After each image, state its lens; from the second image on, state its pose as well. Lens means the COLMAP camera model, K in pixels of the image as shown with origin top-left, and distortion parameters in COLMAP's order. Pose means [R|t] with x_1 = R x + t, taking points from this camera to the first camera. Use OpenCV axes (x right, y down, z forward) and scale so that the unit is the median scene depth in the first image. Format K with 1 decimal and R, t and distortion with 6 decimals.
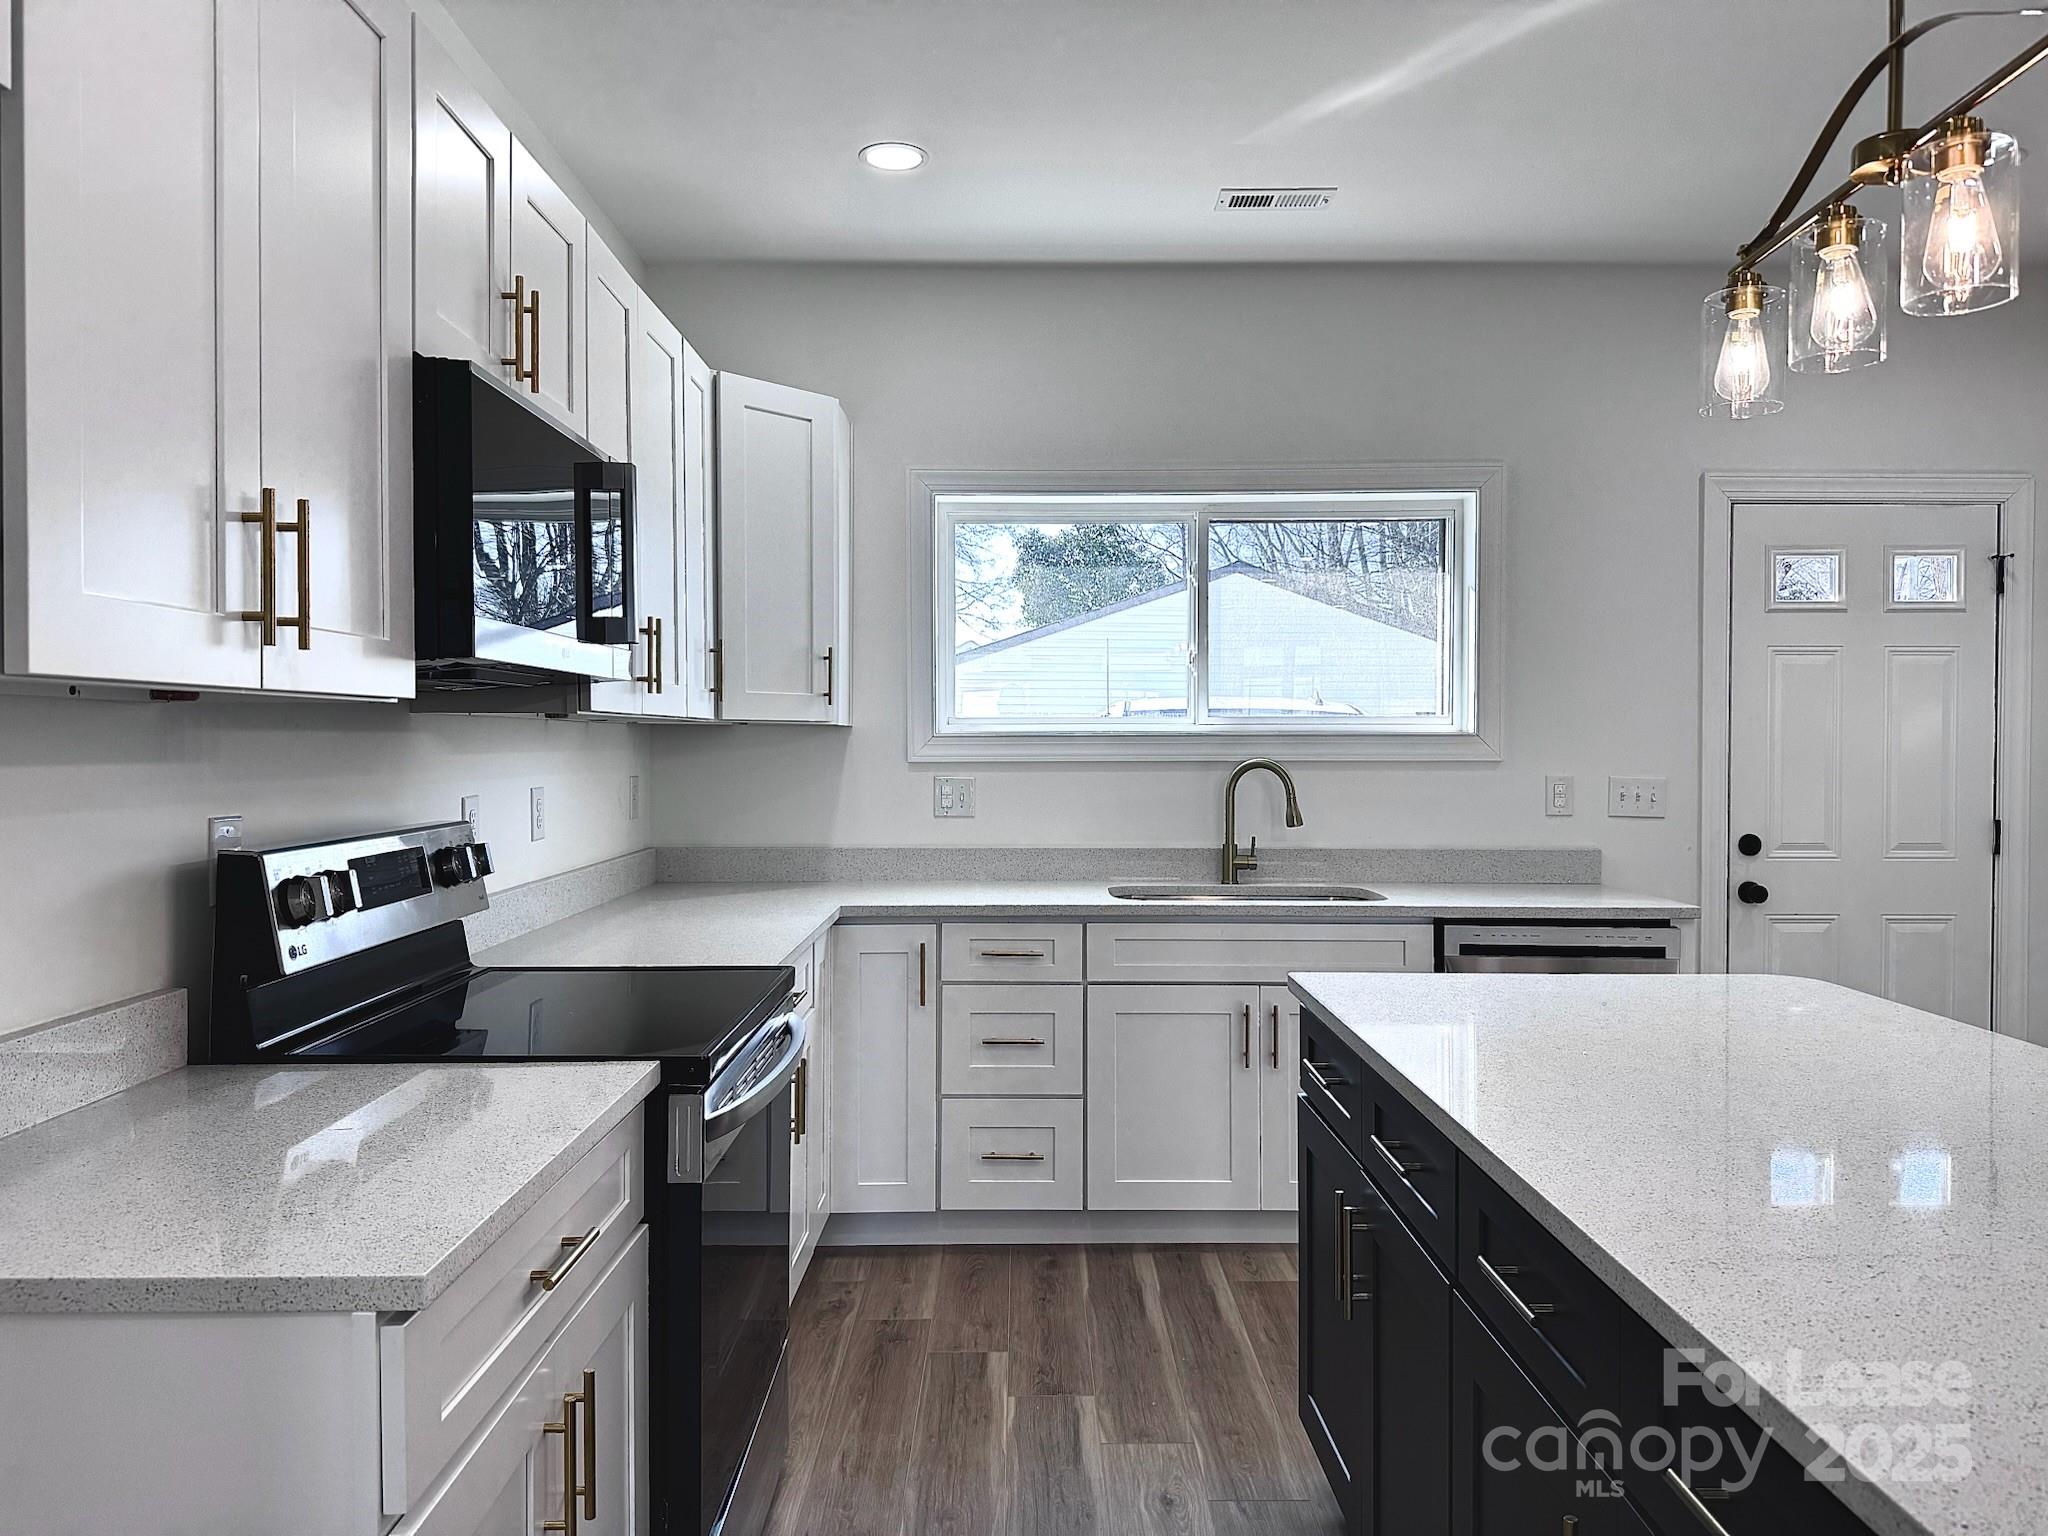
lens RADIAL K [[1428.5, 0, 1052.0], [0, 1428.5, 752.4], [0, 0, 1]] dist [0.166920, -0.263191]
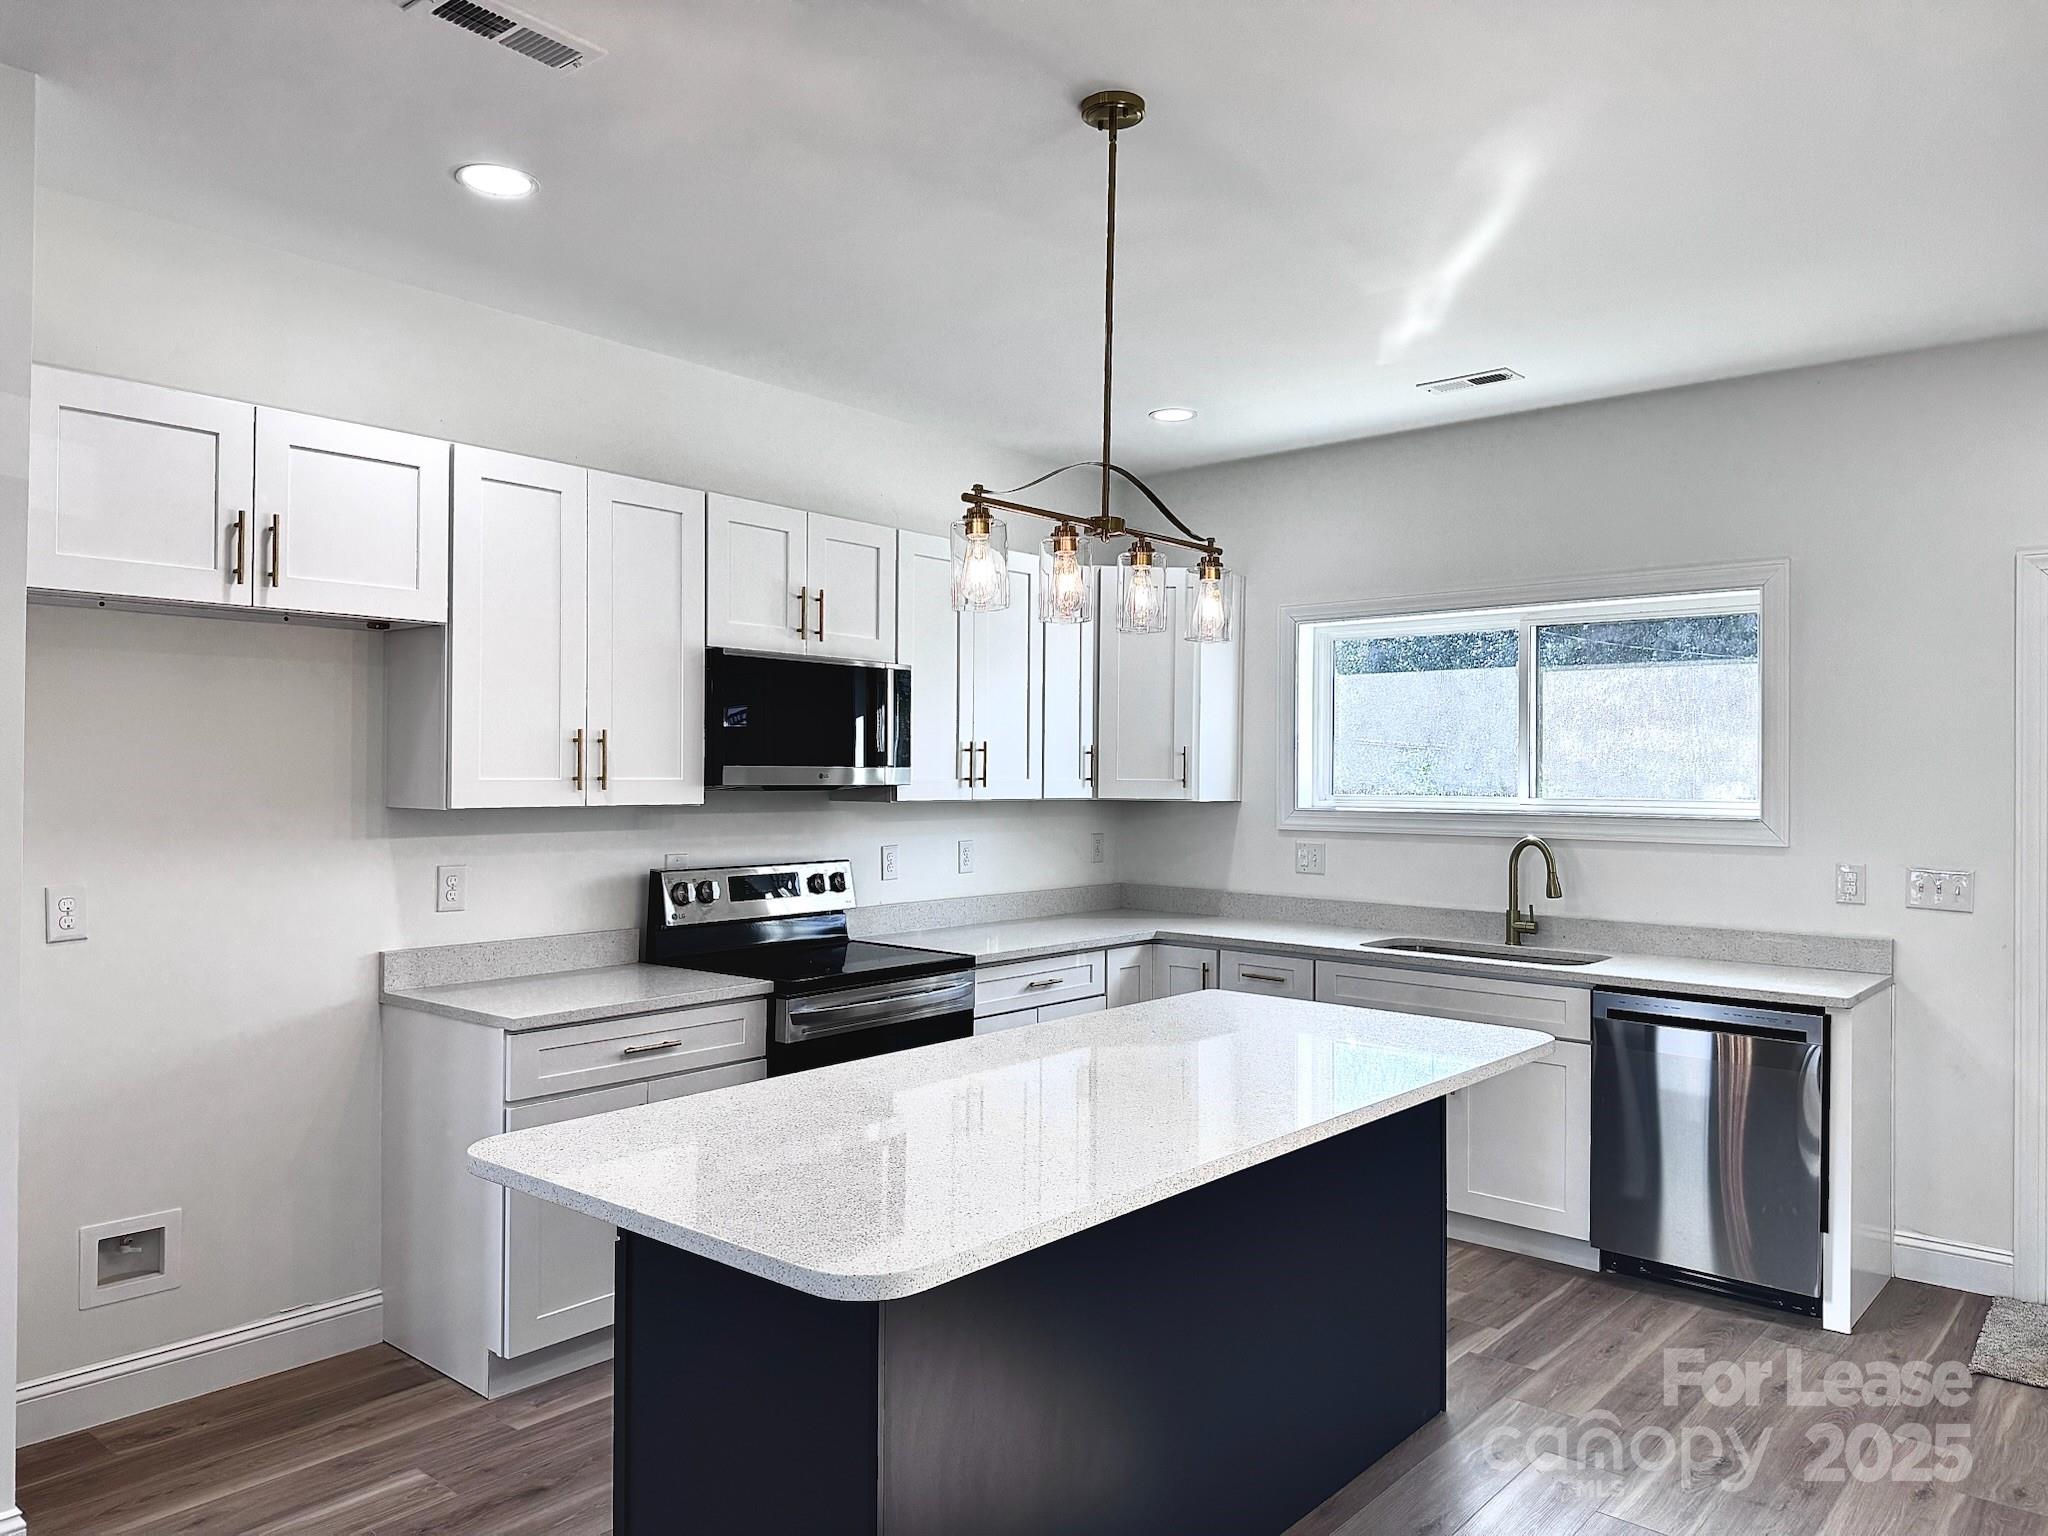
lens RADIAL K [[1438.2, 0, 1033.1], [0, 1438.2, 769.1], [0, 0, 1]] dist [0.107145, -0.160618]
pose [[0.745448, 0.002855, -0.666558, 0.708703], [-0.011772, 0.999891, -0.008882, -0.039078], [0.666460, 0.014468, 0.745400, -0.148406]]
